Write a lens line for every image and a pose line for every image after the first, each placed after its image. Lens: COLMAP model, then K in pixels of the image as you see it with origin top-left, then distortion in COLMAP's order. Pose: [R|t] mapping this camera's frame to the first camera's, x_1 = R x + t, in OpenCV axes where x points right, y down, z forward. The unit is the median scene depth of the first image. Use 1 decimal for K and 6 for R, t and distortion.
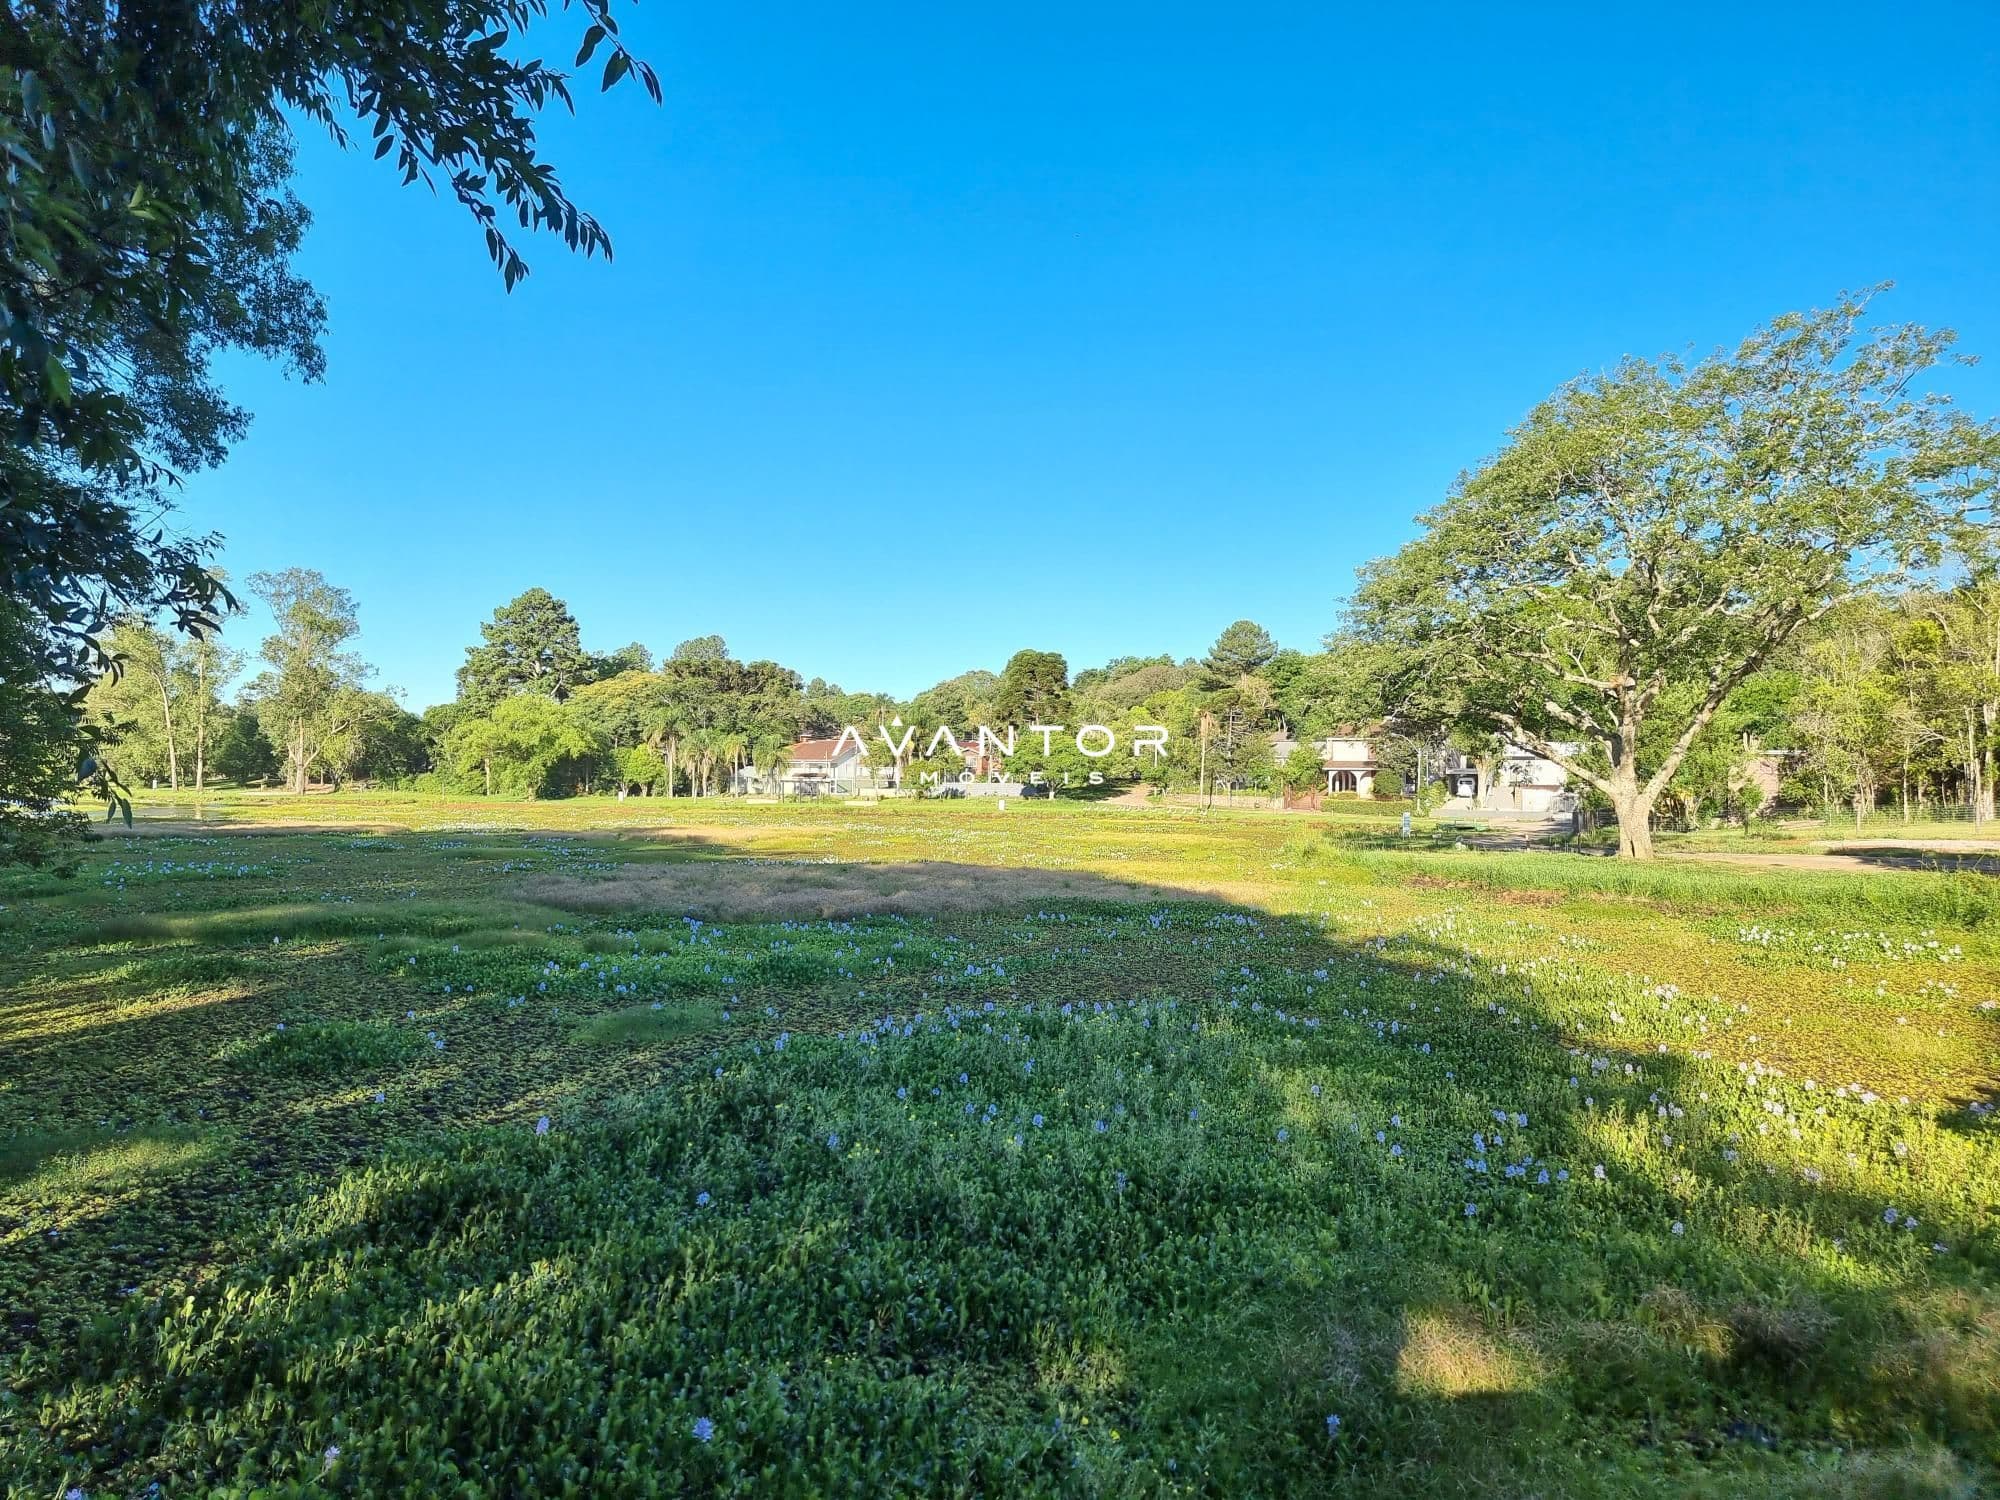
lens RADIAL K [[1379.3, 0, 992.1], [0, 1379.3, 769.6], [0, 0, 1]] dist [0.045724, -0.014316]
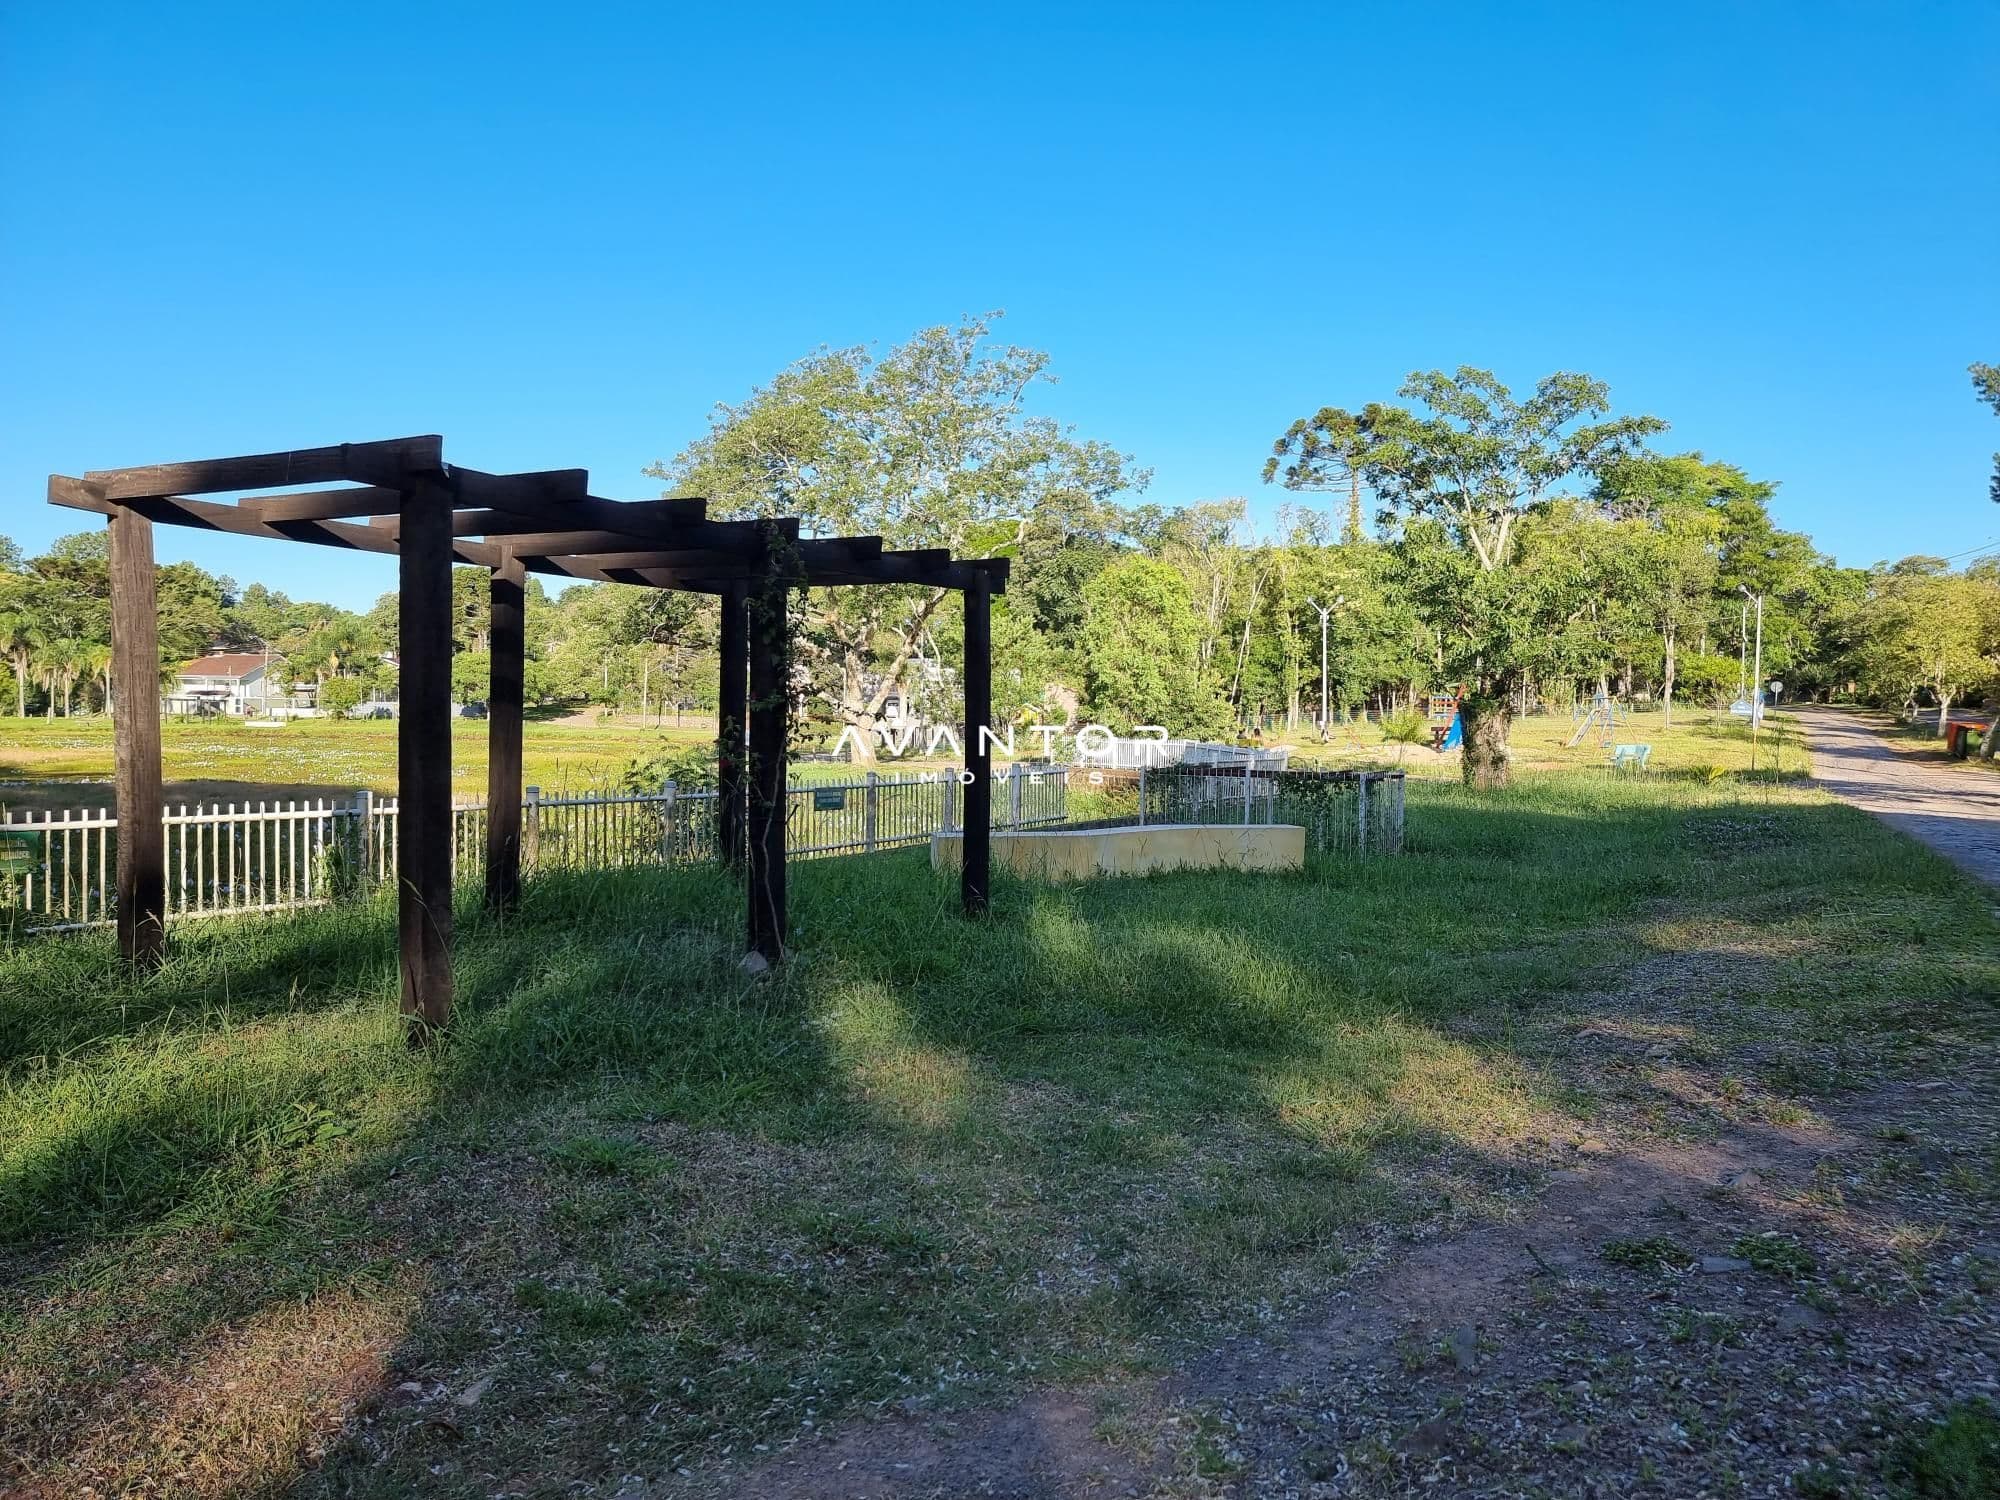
lens RADIAL K [[1379.3, 0, 1010.5], [0, 1379.3, 754.4], [0, 0, 1]] dist [0.045724, -0.014316]
pose [[0.936495, -0.009008, 0.350566, 0.162628], [-0.006917, 0.999001, 0.044148, 0.000480], [-0.350613, -0.043769, 0.935497, -0.162512]]
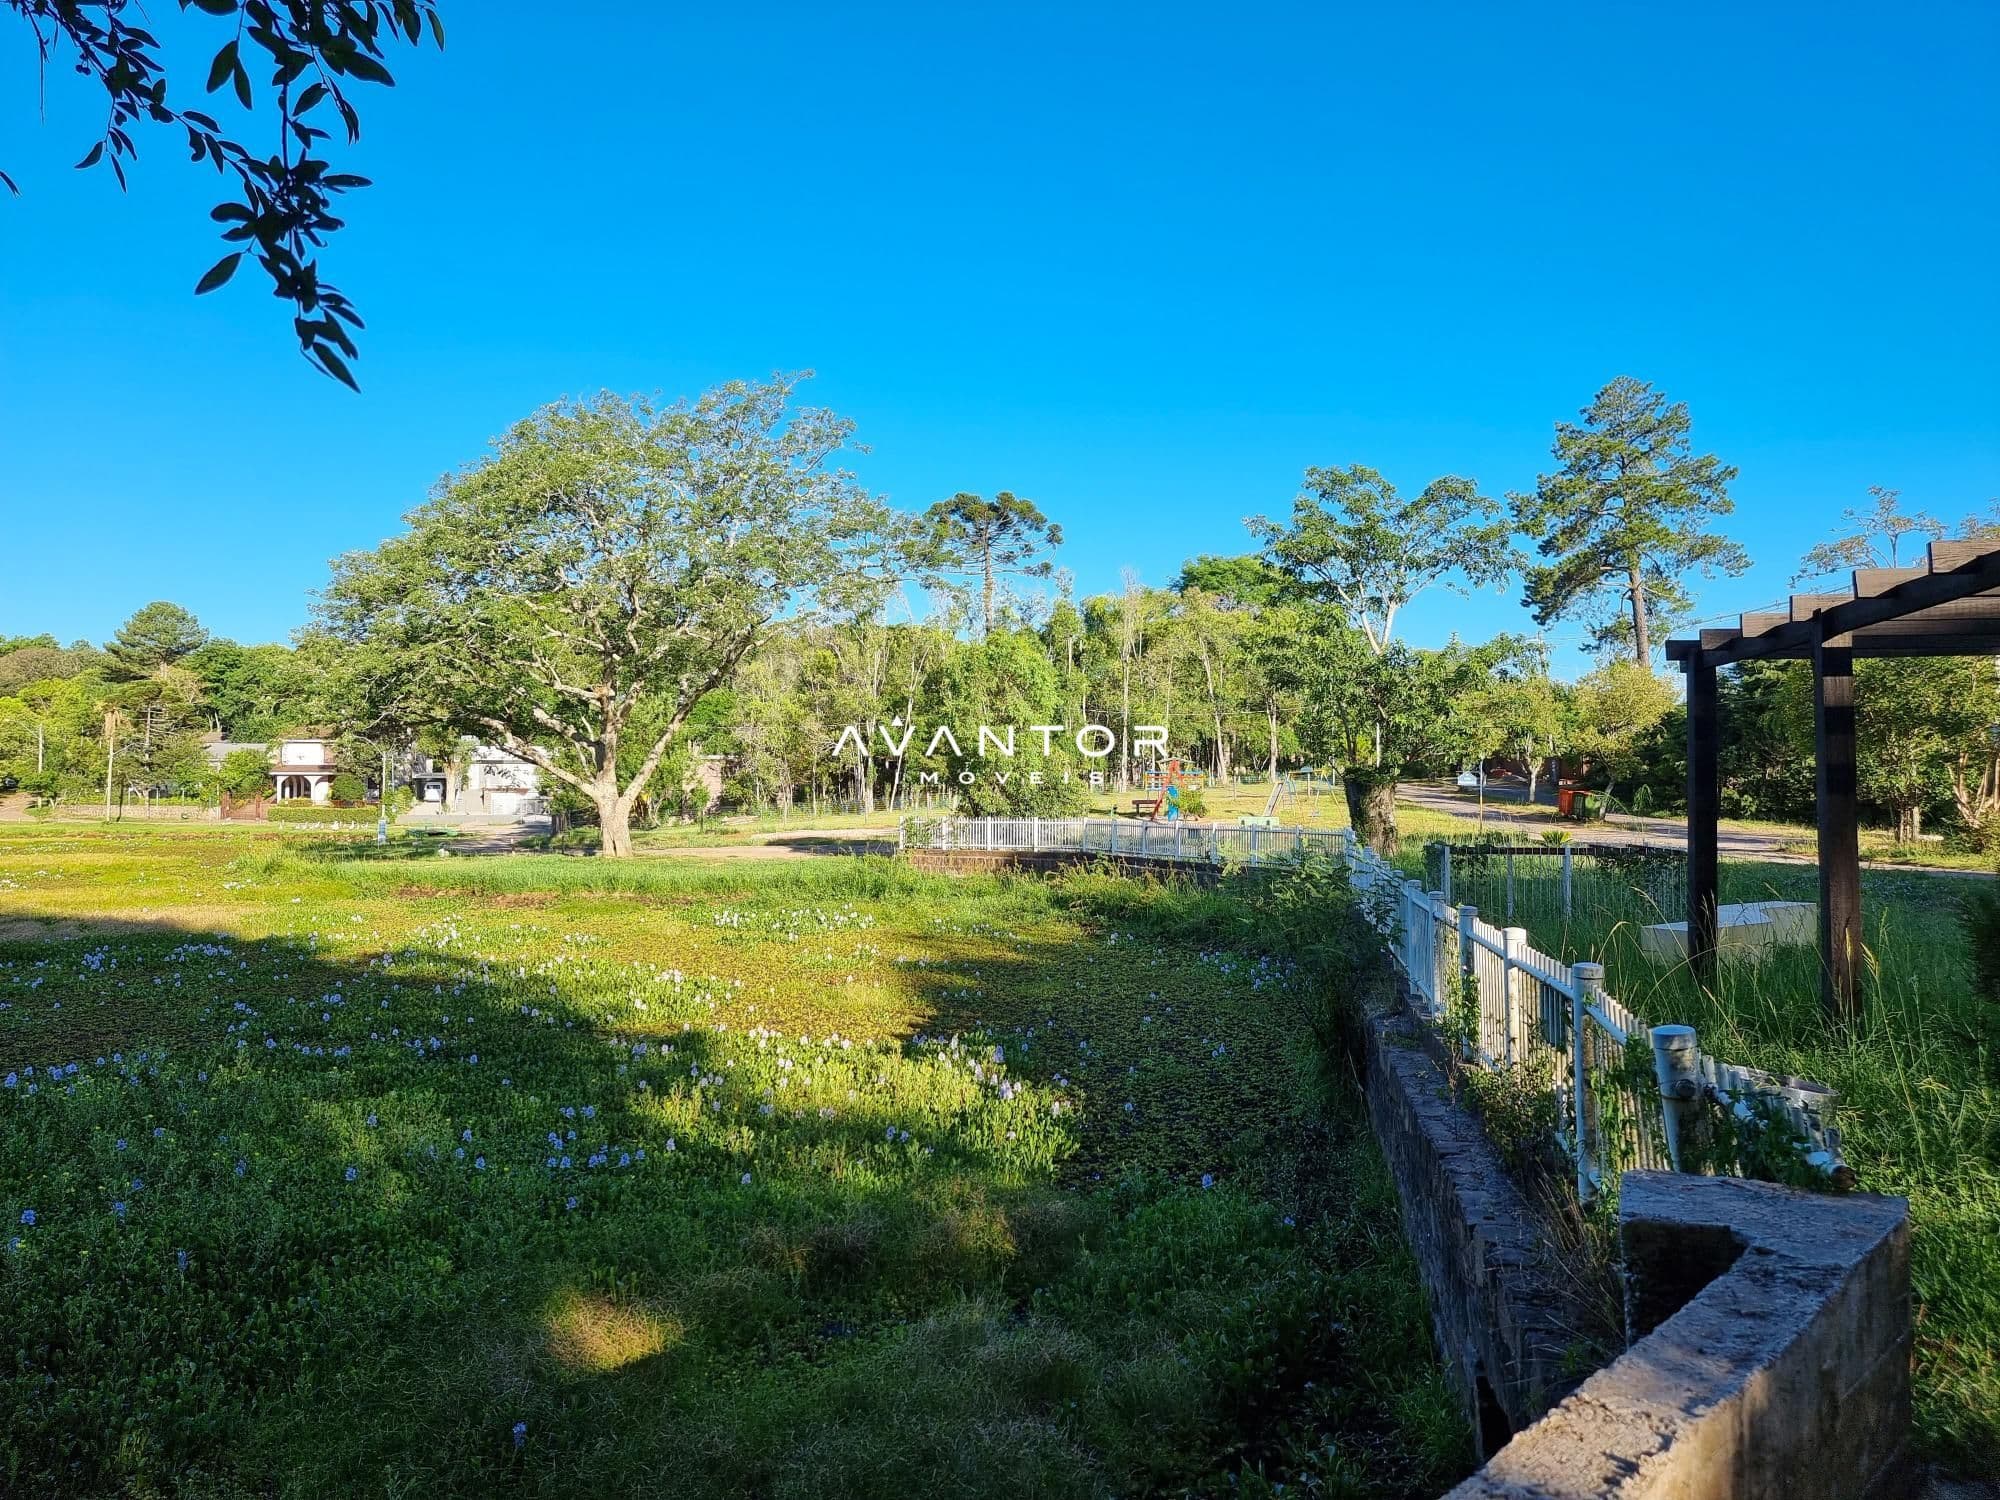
lens RADIAL K [[1379.3, 0, 1000.3], [0, 1379.3, 738.4], [0, 0, 1]] dist [0.045724, -0.014316]
pose [[0.749355, 0.011576, 0.662068, -0.024900], [0.004701, 0.999729, -0.022801, -0.001864], [-0.662152, 0.020199, 0.749097, -0.001239]]
